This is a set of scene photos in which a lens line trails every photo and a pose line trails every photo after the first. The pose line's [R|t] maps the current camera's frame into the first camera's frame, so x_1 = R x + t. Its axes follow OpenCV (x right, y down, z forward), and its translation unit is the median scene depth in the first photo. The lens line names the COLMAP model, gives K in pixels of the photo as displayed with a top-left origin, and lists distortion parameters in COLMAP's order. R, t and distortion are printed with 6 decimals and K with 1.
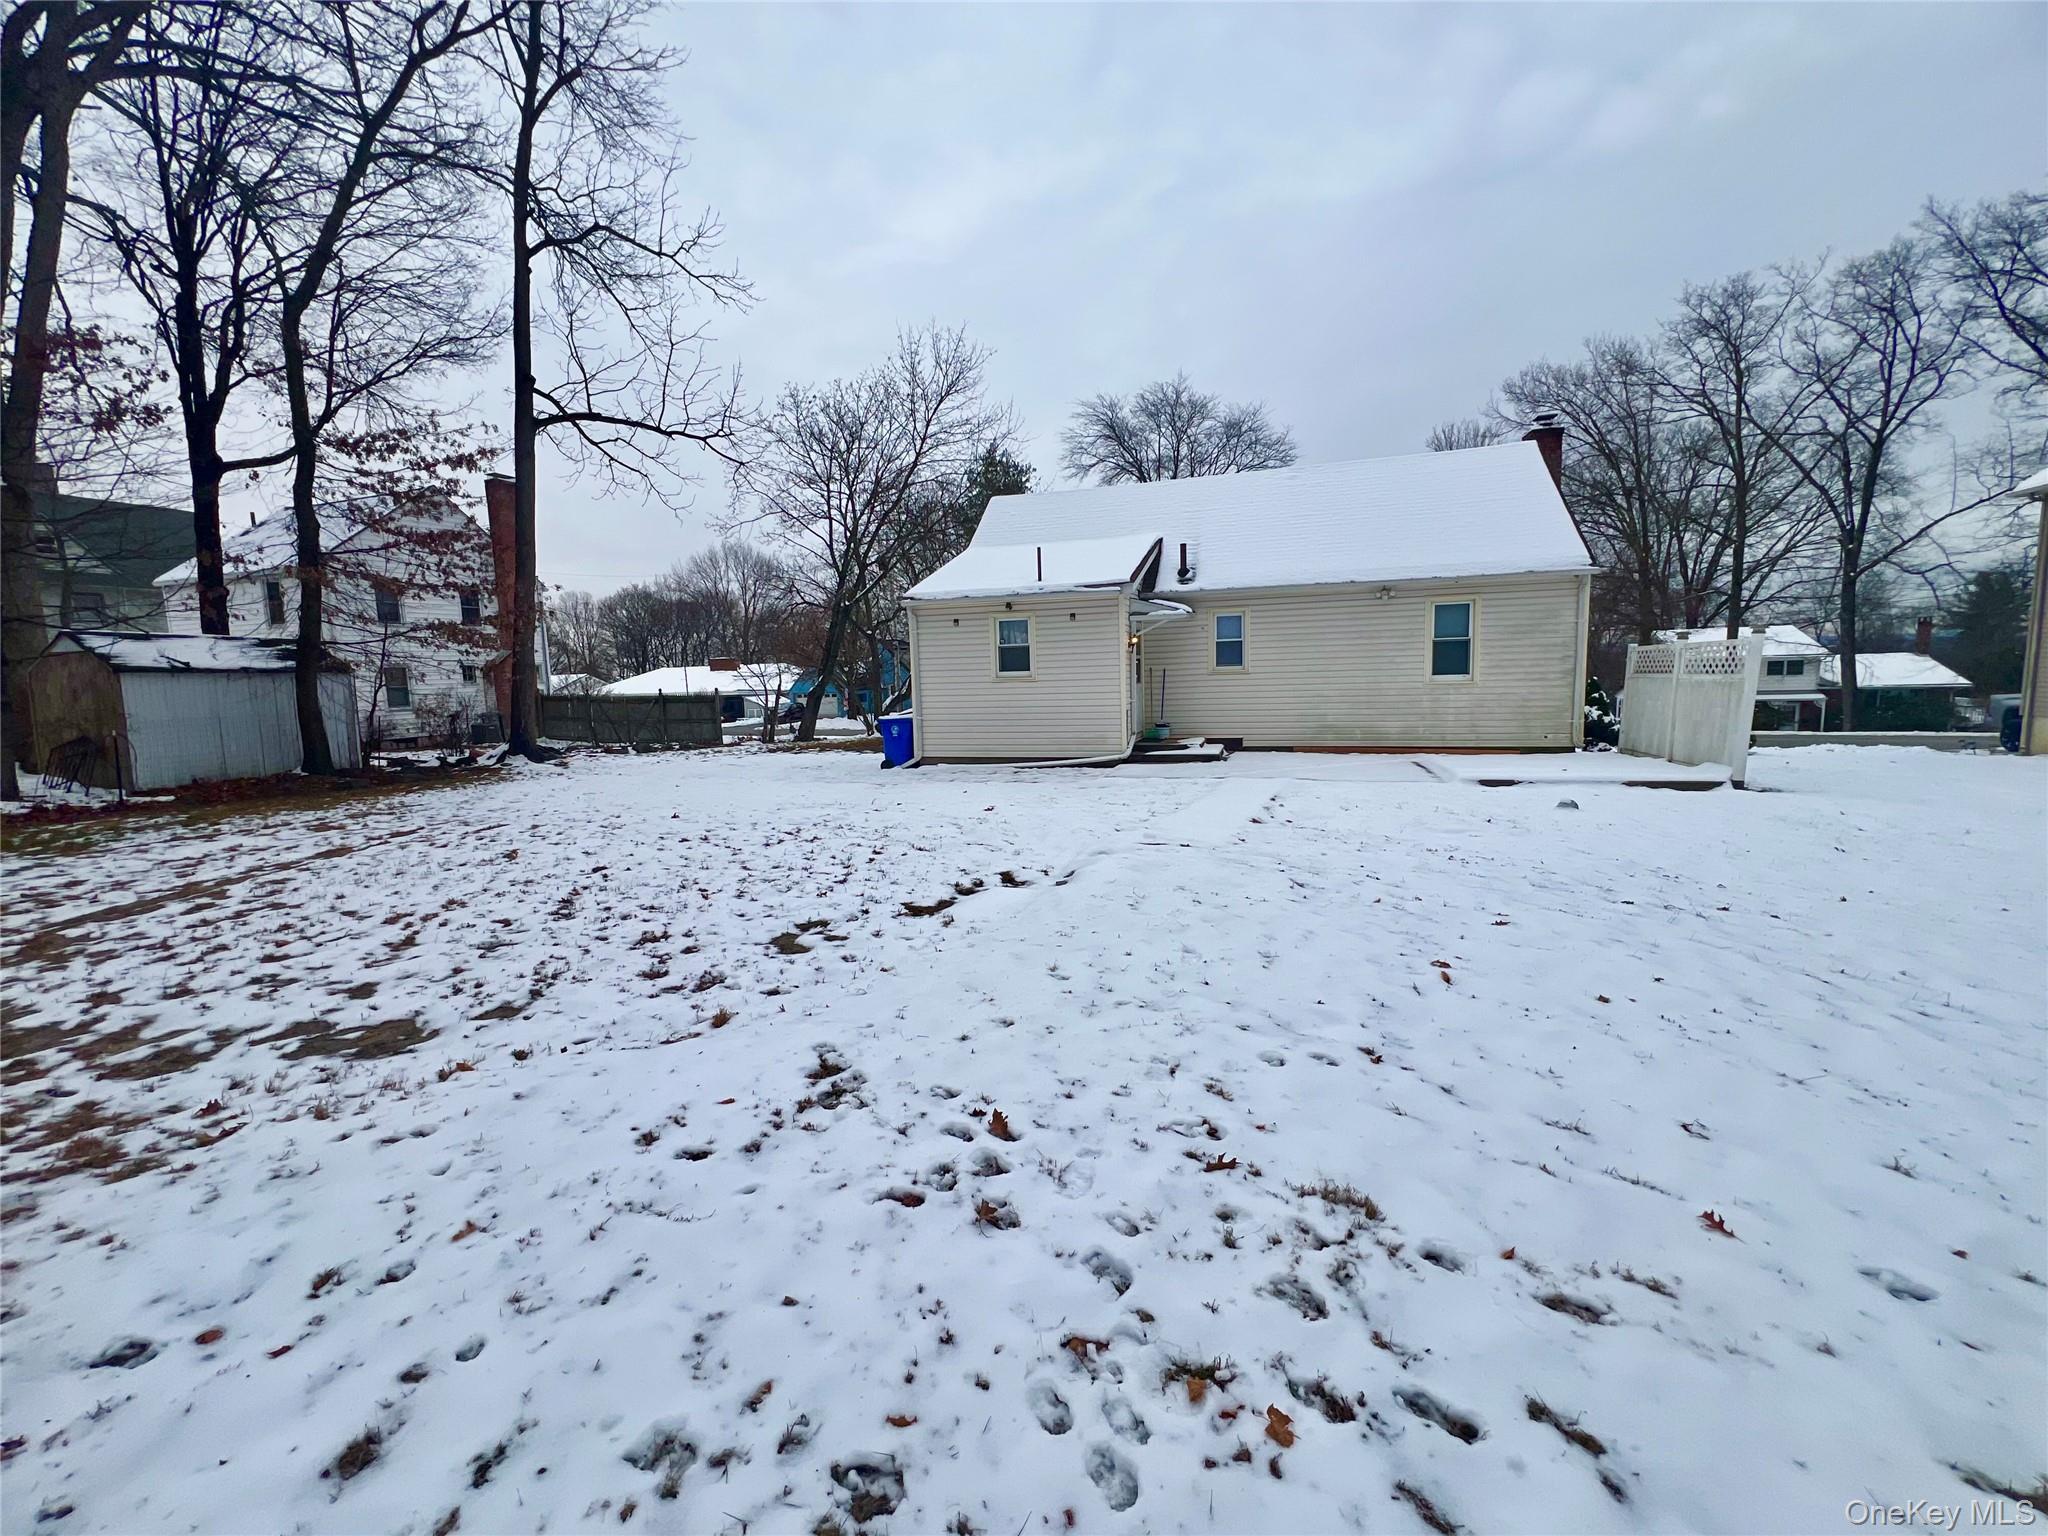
lens RADIAL K [[813.0, 0, 1024.0], [0, 813.0, 768.0], [0, 0, 1]] dist [-0.000580, -0.000672]
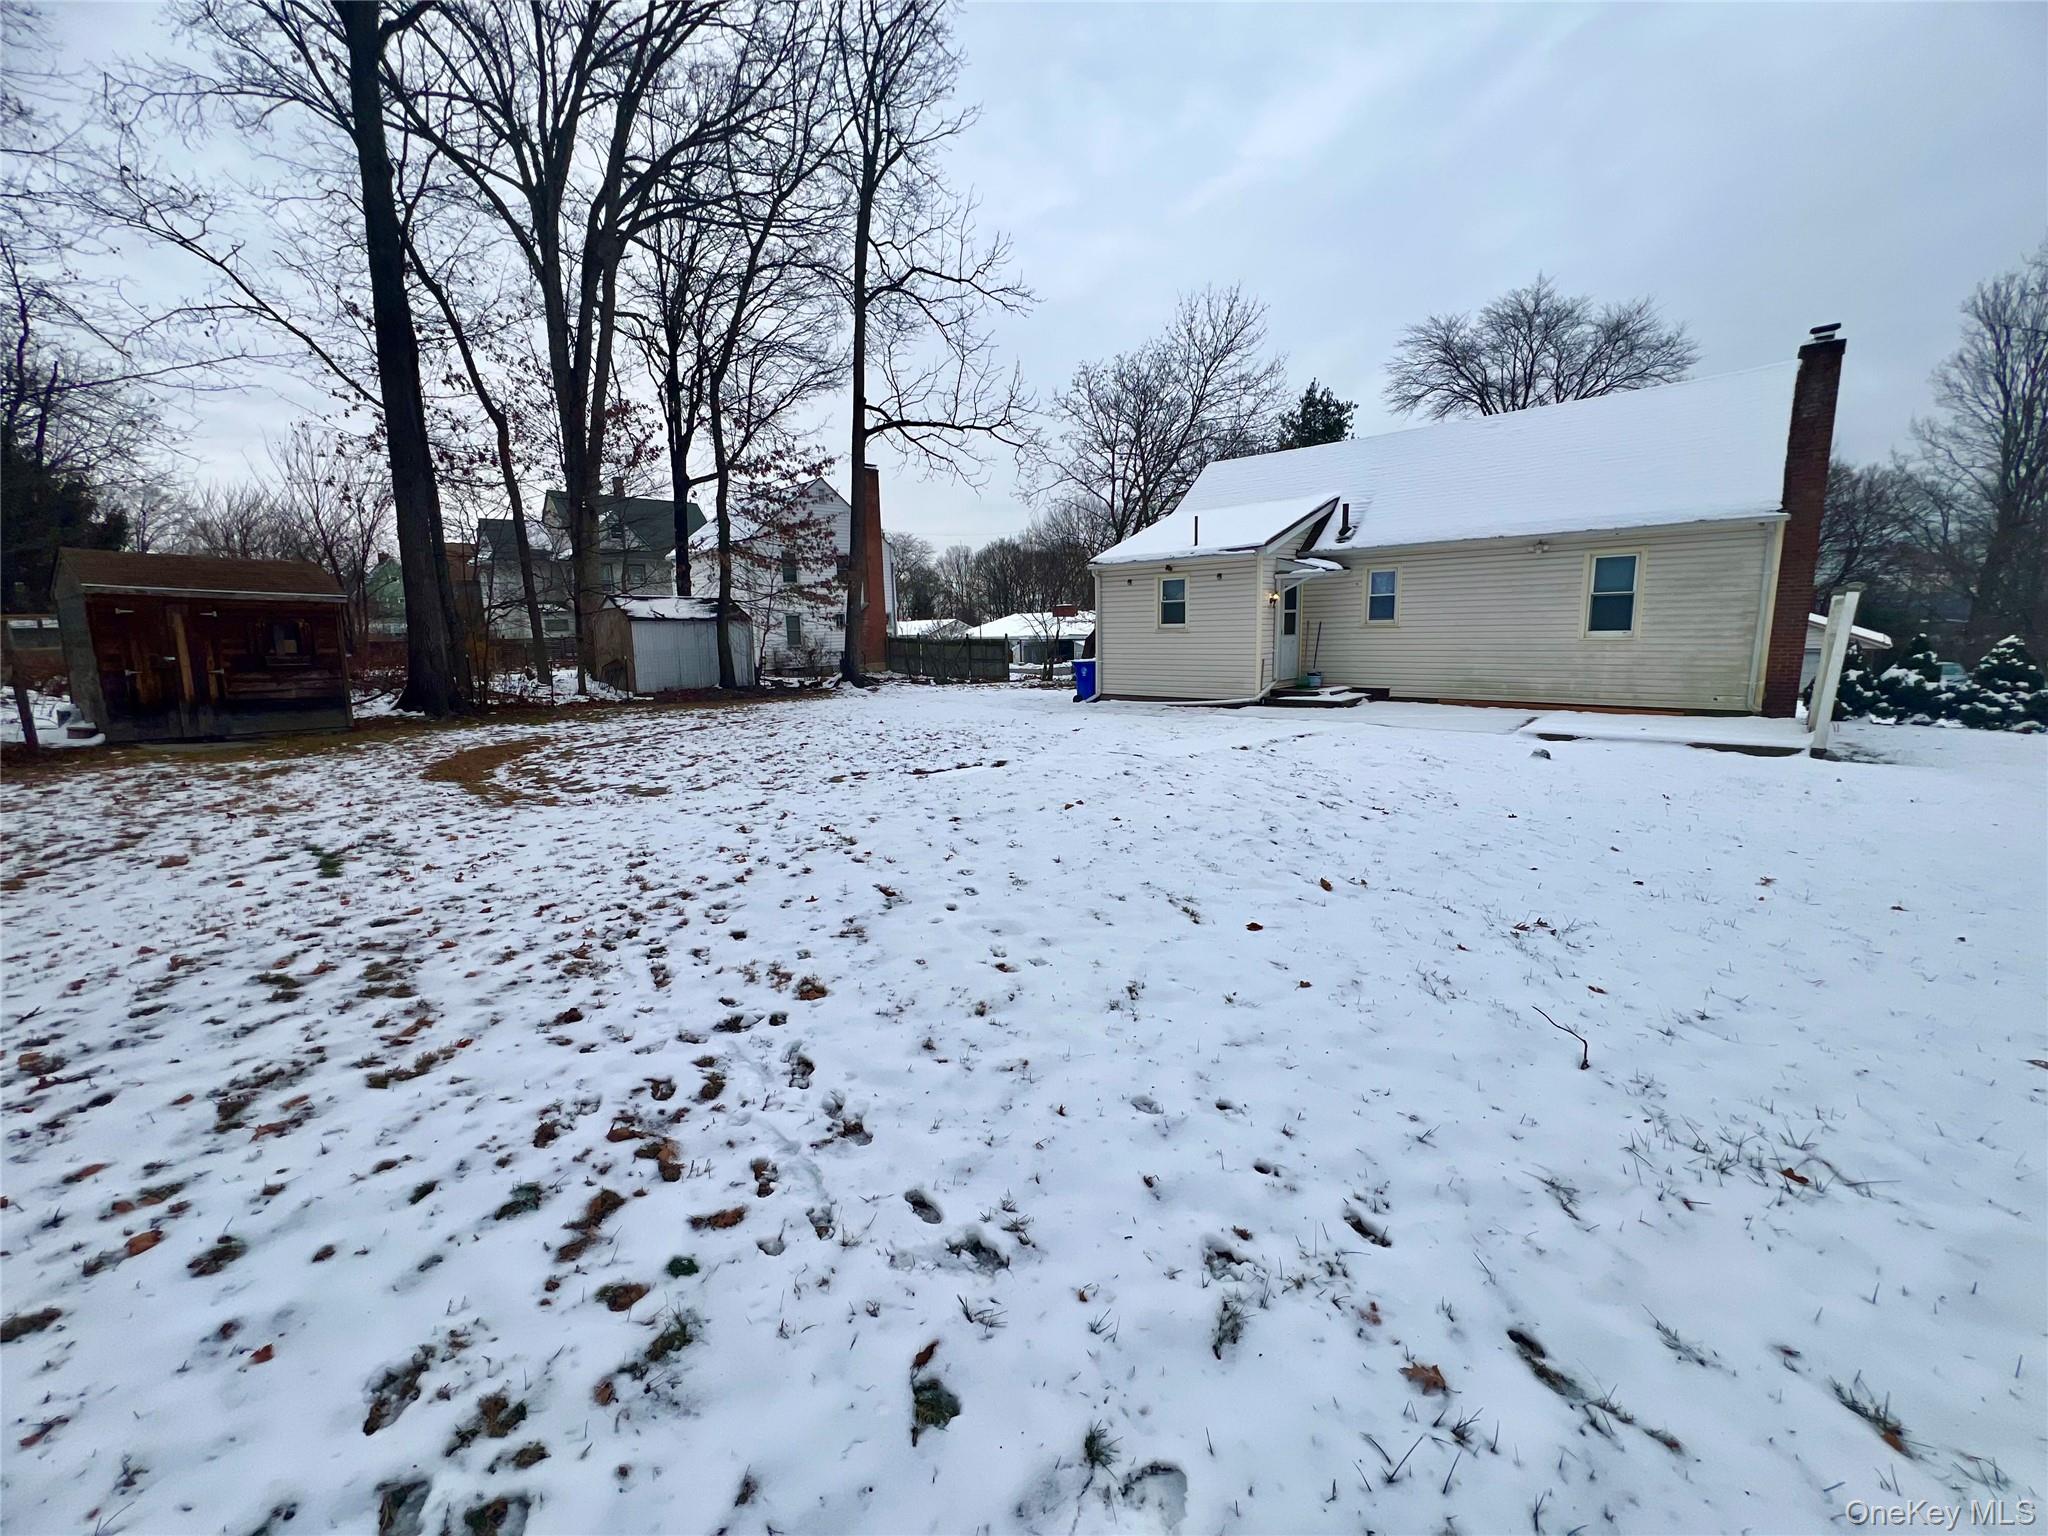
lens RADIAL K [[813.0, 0, 1024.0], [0, 813.0, 768.0], [0, 0, 1]] dist [-0.000580, -0.000672]
pose [[0.907655, 0.080158, -0.411992, 0.276584], [-0.052804, 0.995603, 0.077374, 0.008965], [0.416382, -0.048474, 0.907897, -0.159955]]
